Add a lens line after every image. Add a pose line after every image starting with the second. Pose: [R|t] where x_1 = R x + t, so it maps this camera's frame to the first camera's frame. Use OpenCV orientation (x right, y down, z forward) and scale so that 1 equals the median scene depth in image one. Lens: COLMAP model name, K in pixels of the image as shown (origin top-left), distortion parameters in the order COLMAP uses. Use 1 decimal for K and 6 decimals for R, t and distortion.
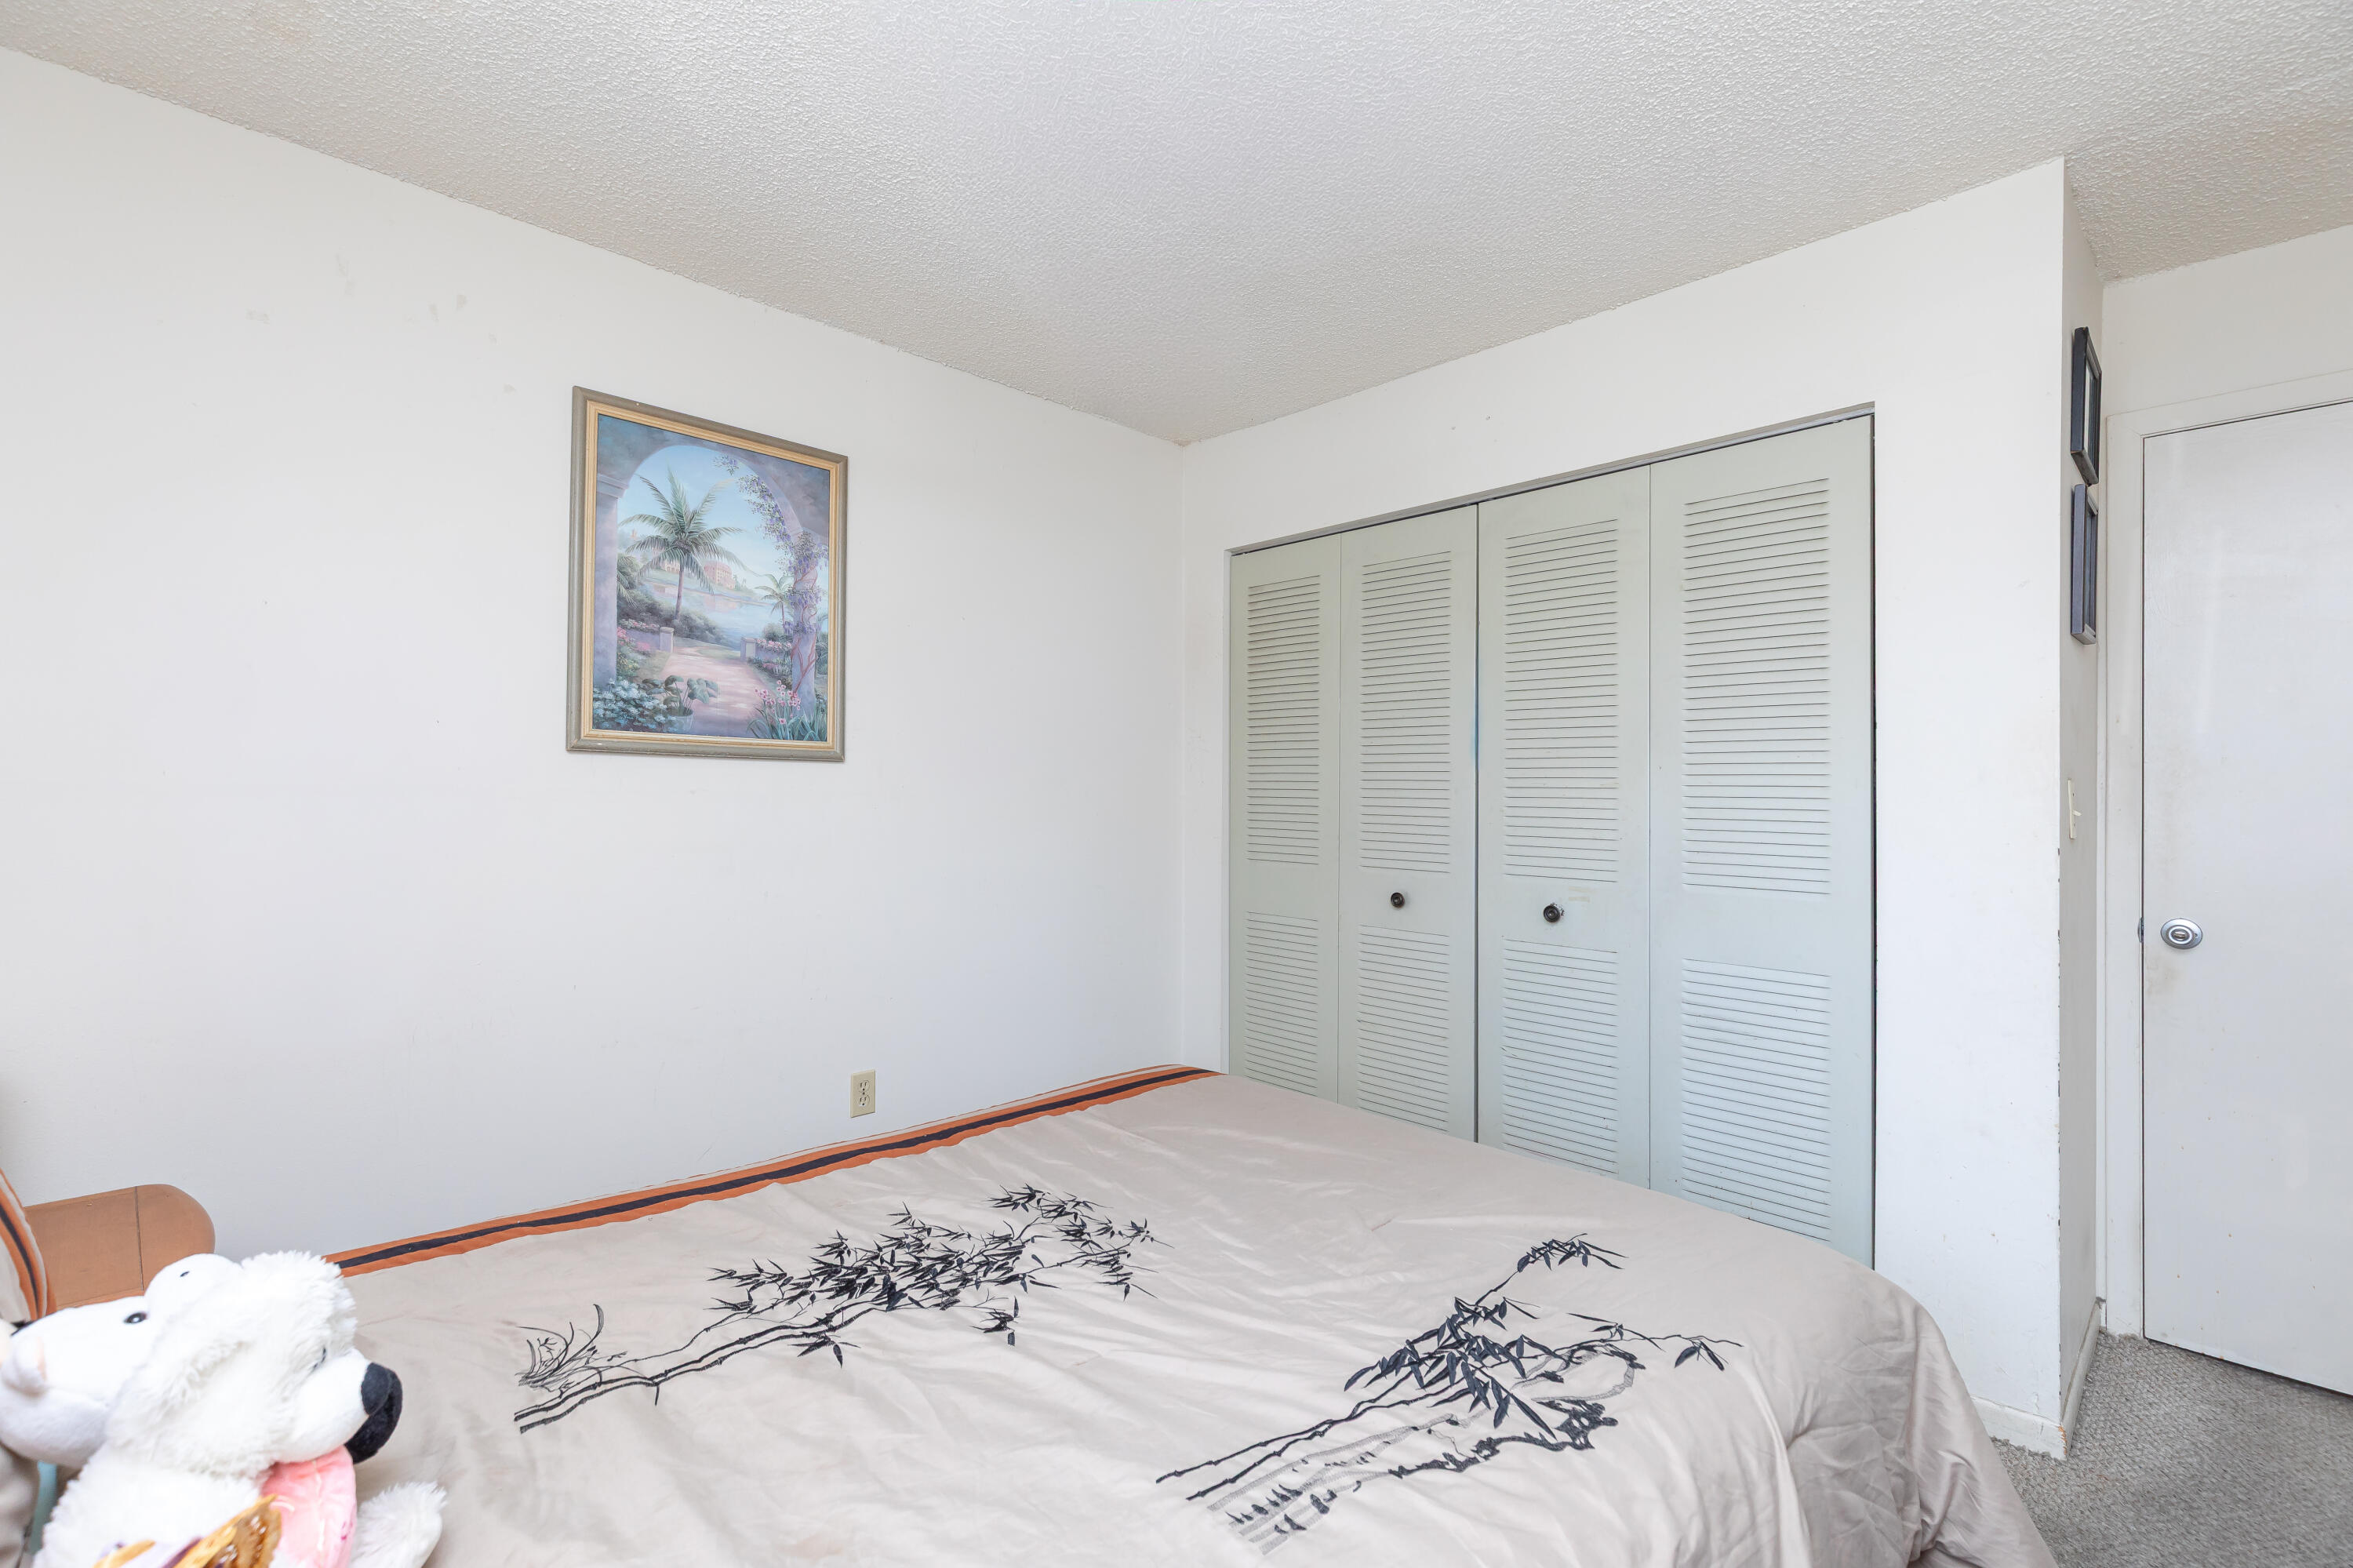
lens RADIAL K [[1080.3, 0, 1149.9], [0, 1080.3, 790.5], [0, 0, 1]] dist [0.003173, 0.000031]
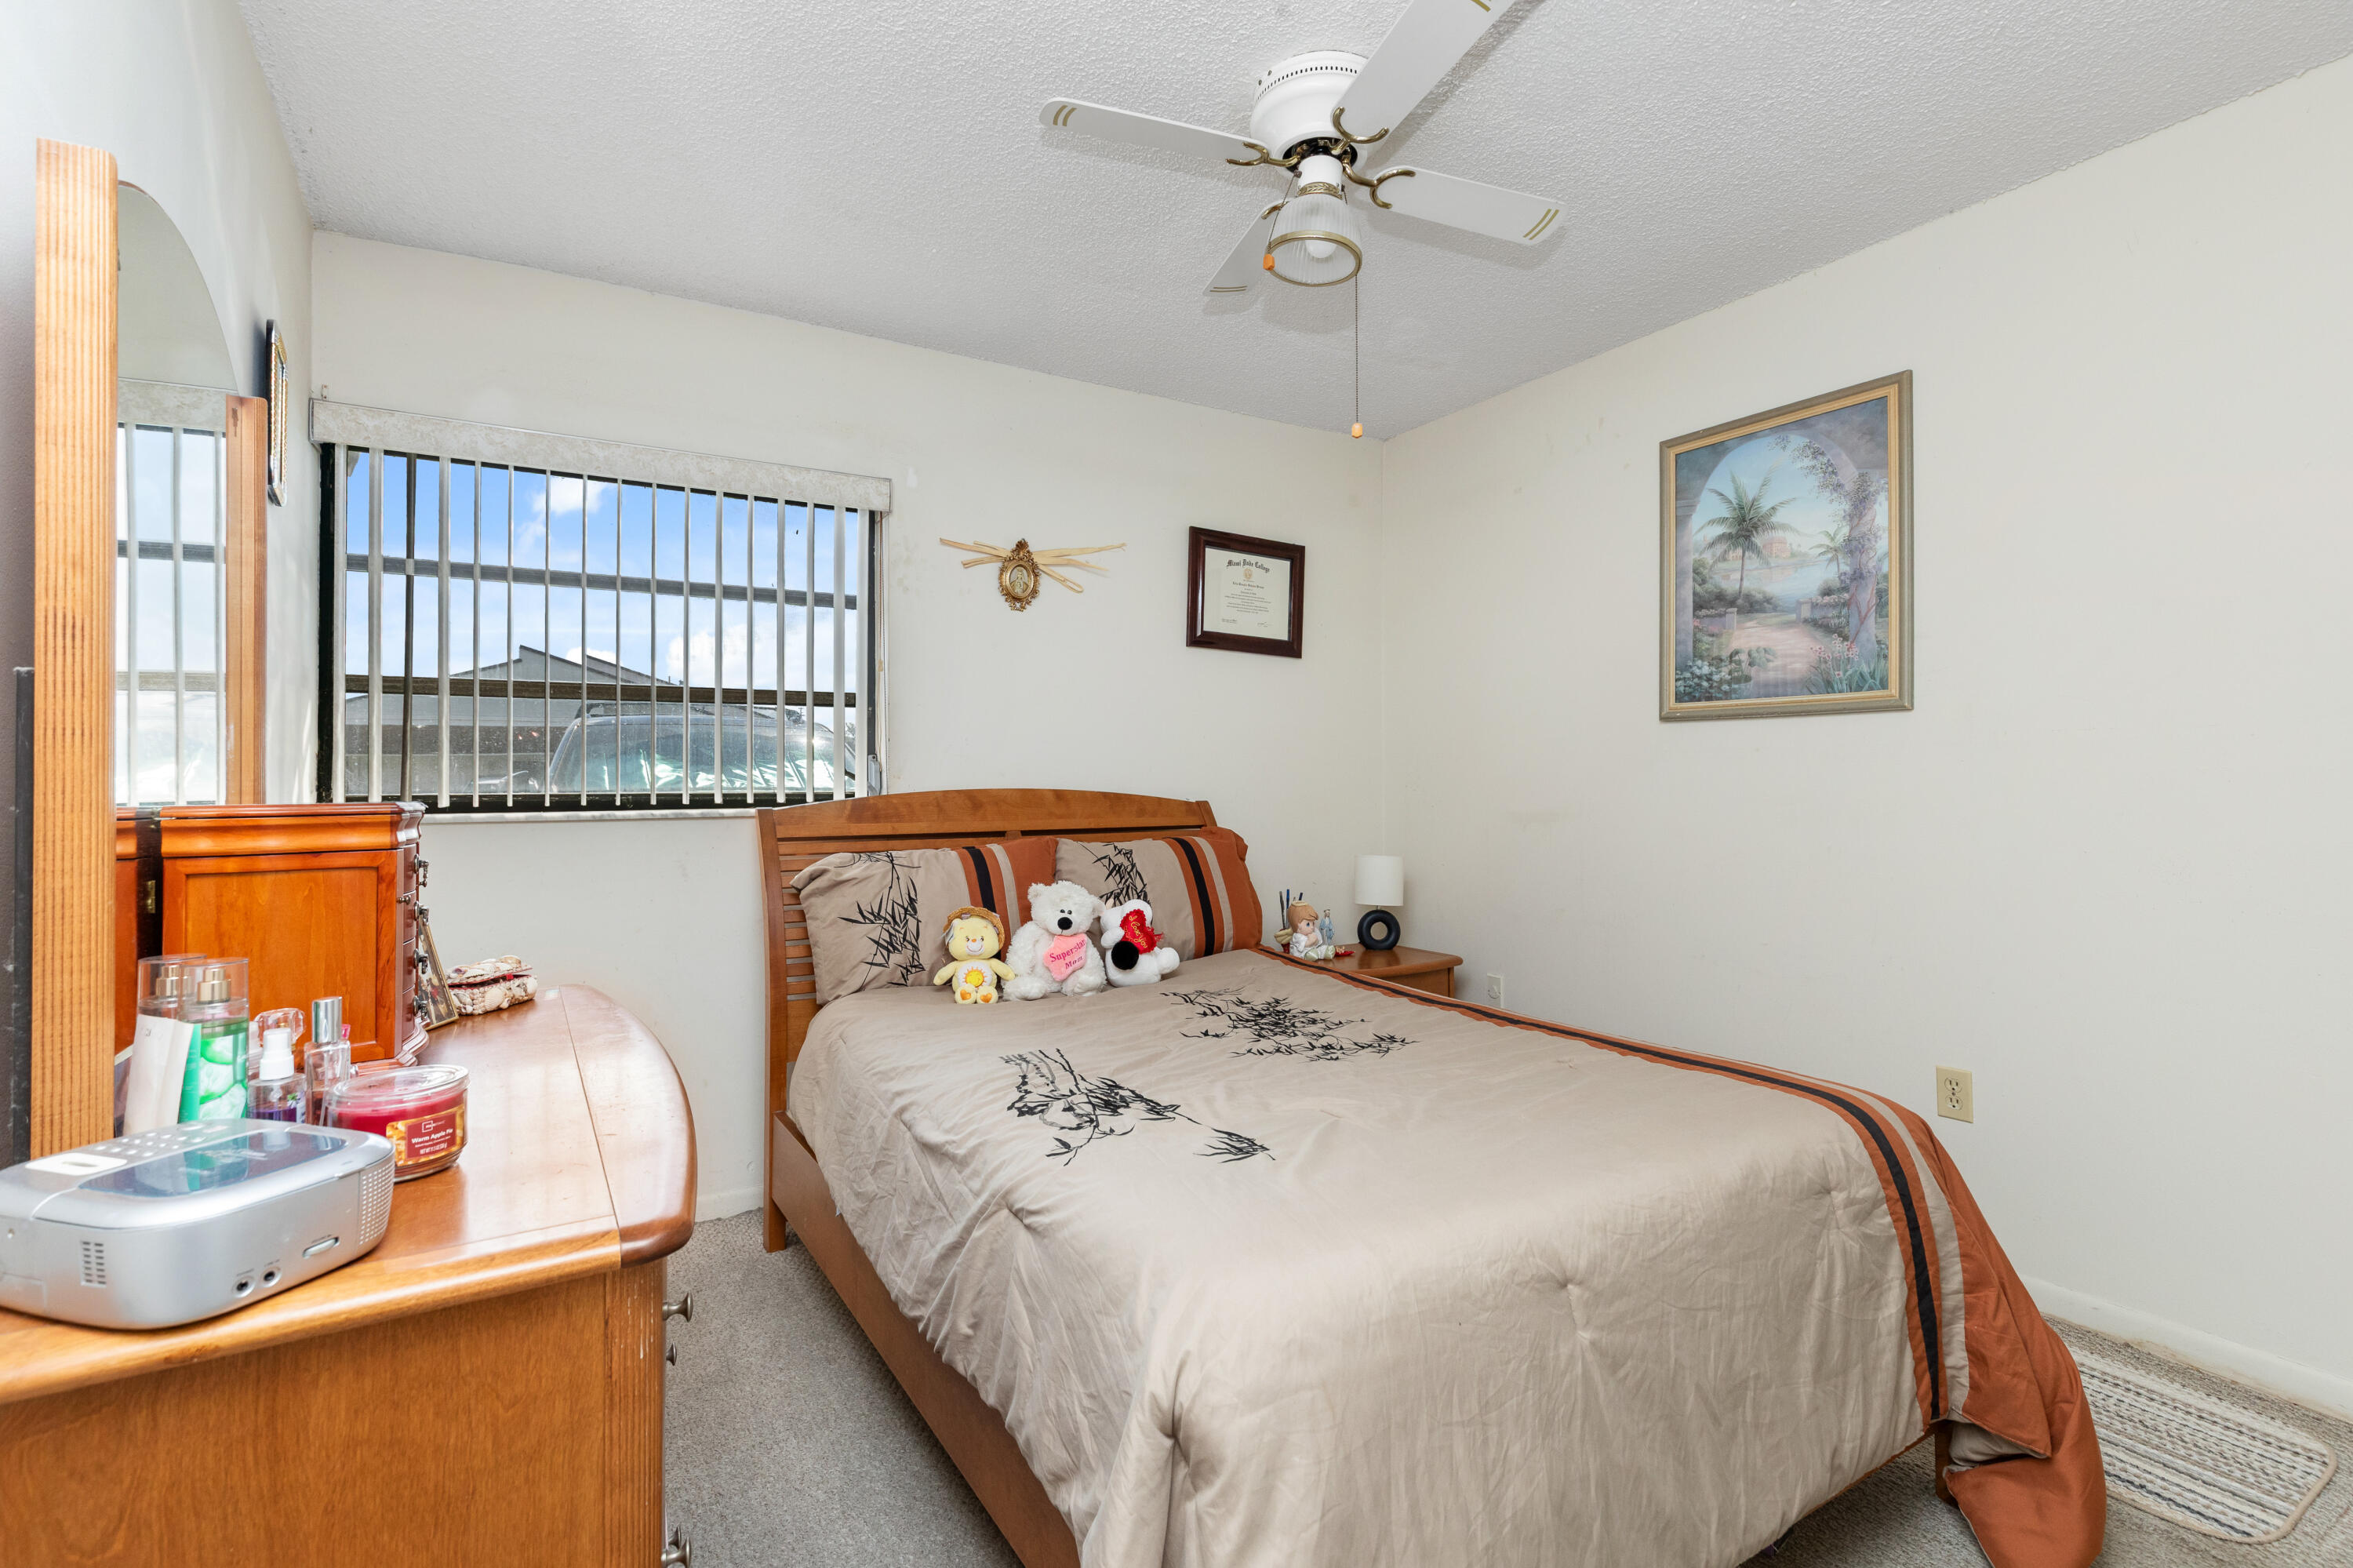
lens RADIAL K [[1080.3, 0, 1149.9], [0, 1080.3, 790.5], [0, 0, 1]] dist [0.003173, 0.000031]
pose [[-0.247367, -0.000412, -0.968922, 0.822608], [0.007114, 0.999972, -0.002242, 0.042149], [0.968896, -0.007447, -0.247358, 0.671772]]
